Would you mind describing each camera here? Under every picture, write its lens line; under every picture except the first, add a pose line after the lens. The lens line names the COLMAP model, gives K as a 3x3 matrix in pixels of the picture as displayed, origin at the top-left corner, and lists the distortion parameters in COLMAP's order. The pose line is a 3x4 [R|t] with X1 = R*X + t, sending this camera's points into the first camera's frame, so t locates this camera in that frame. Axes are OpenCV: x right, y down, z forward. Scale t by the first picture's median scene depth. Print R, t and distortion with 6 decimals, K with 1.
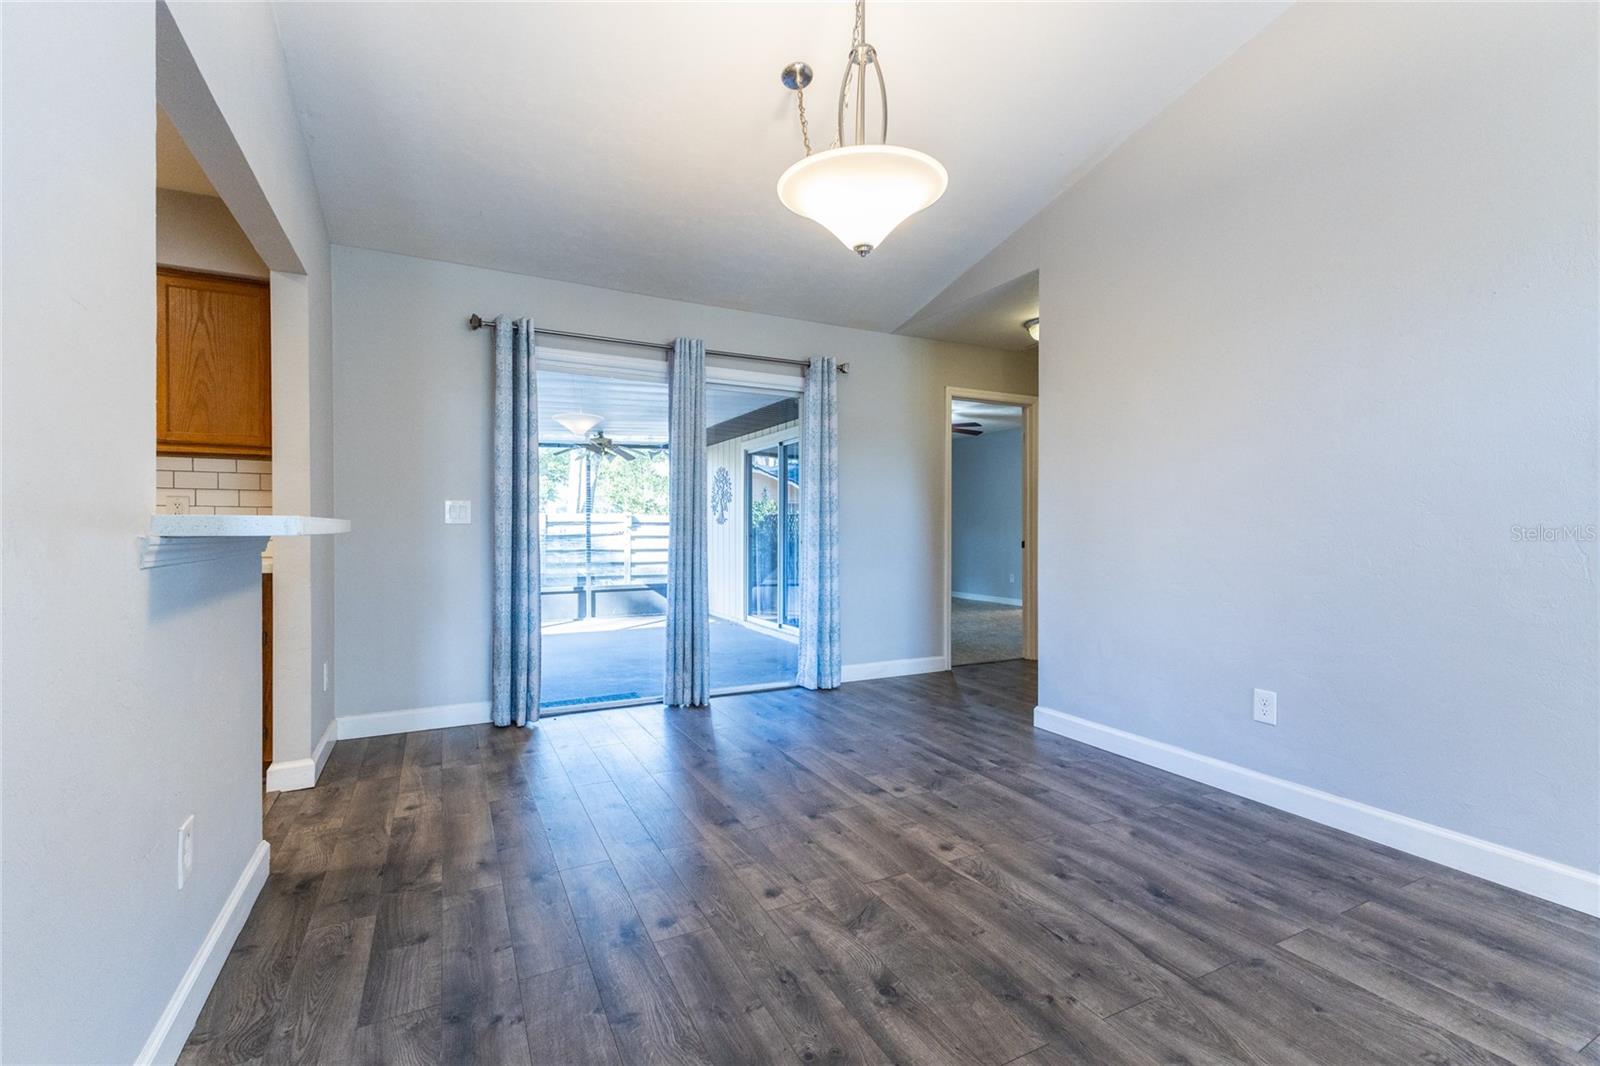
lens RADIAL K [[696.5, 0, 797.5], [0, 696.5, 527.1], [0, 0, 1]] dist [0.009111, -0.003796]
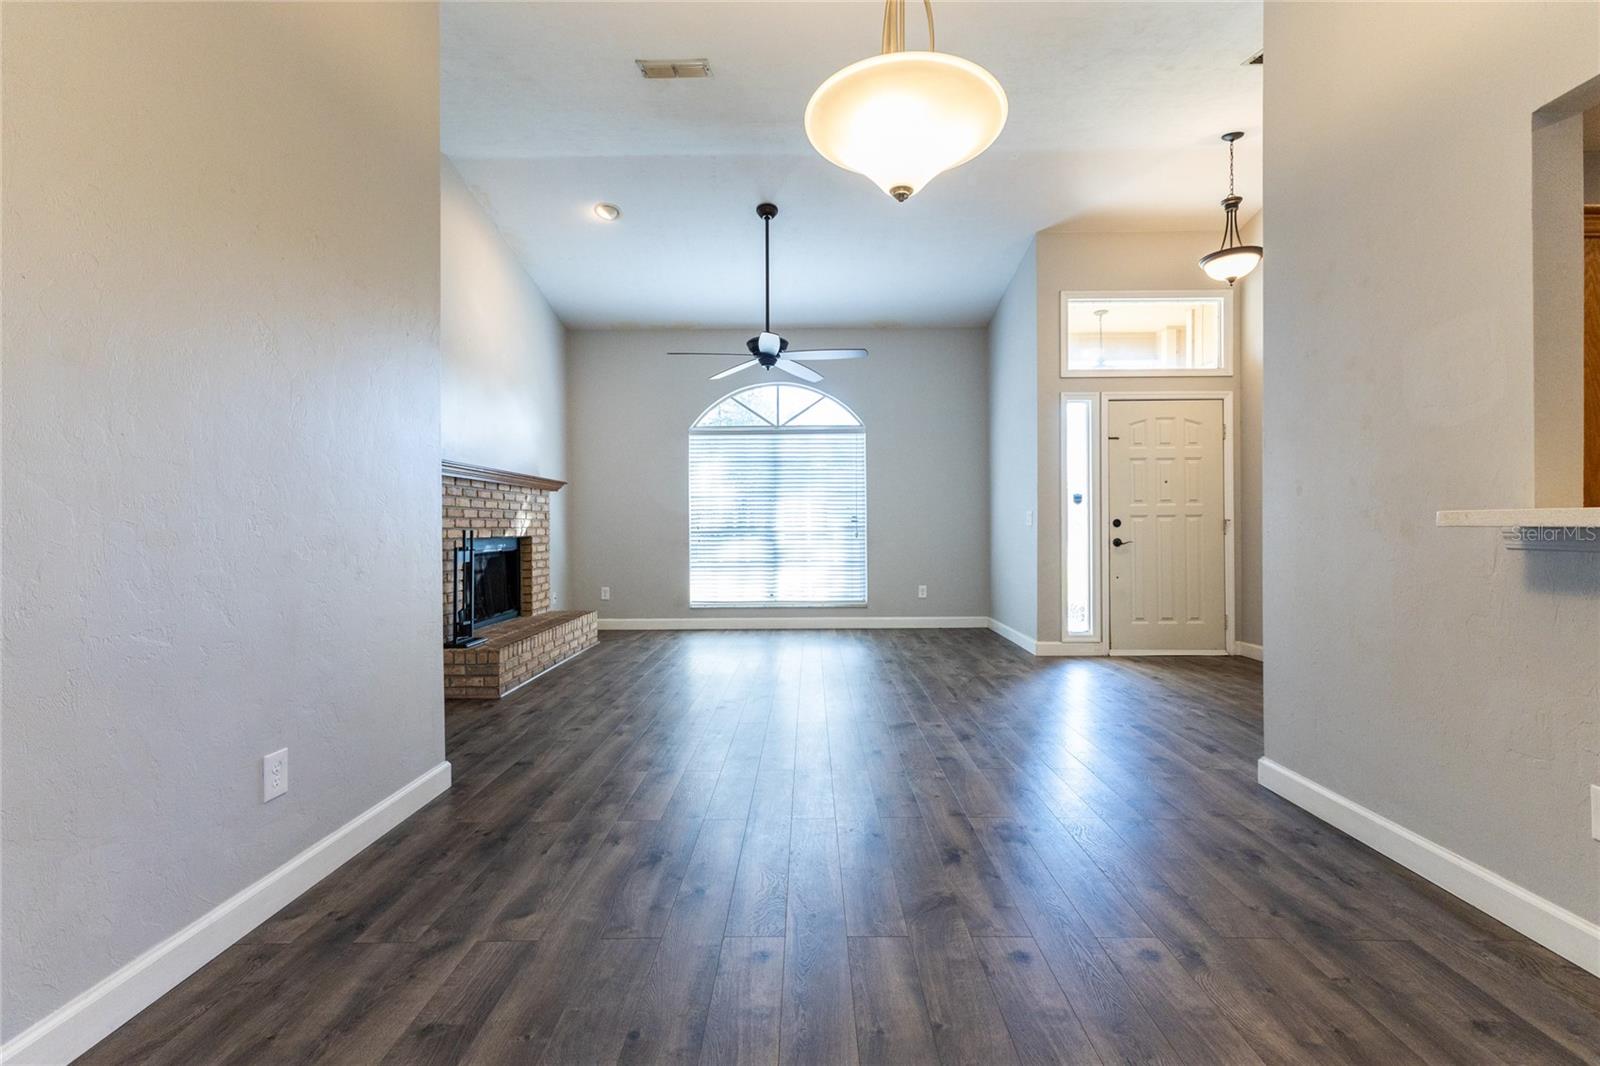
lens RADIAL K [[696.5, 0, 797.5], [0, 696.5, 527.1], [0, 0, 1]] dist [0.009111, -0.003796]
pose [[-0.888511, 0.002740, 0.458847, -0.163029], [0.004455, 0.999987, 0.002656, 0.002466], [-0.458833, 0.004404, -0.888511, 1.647849]]
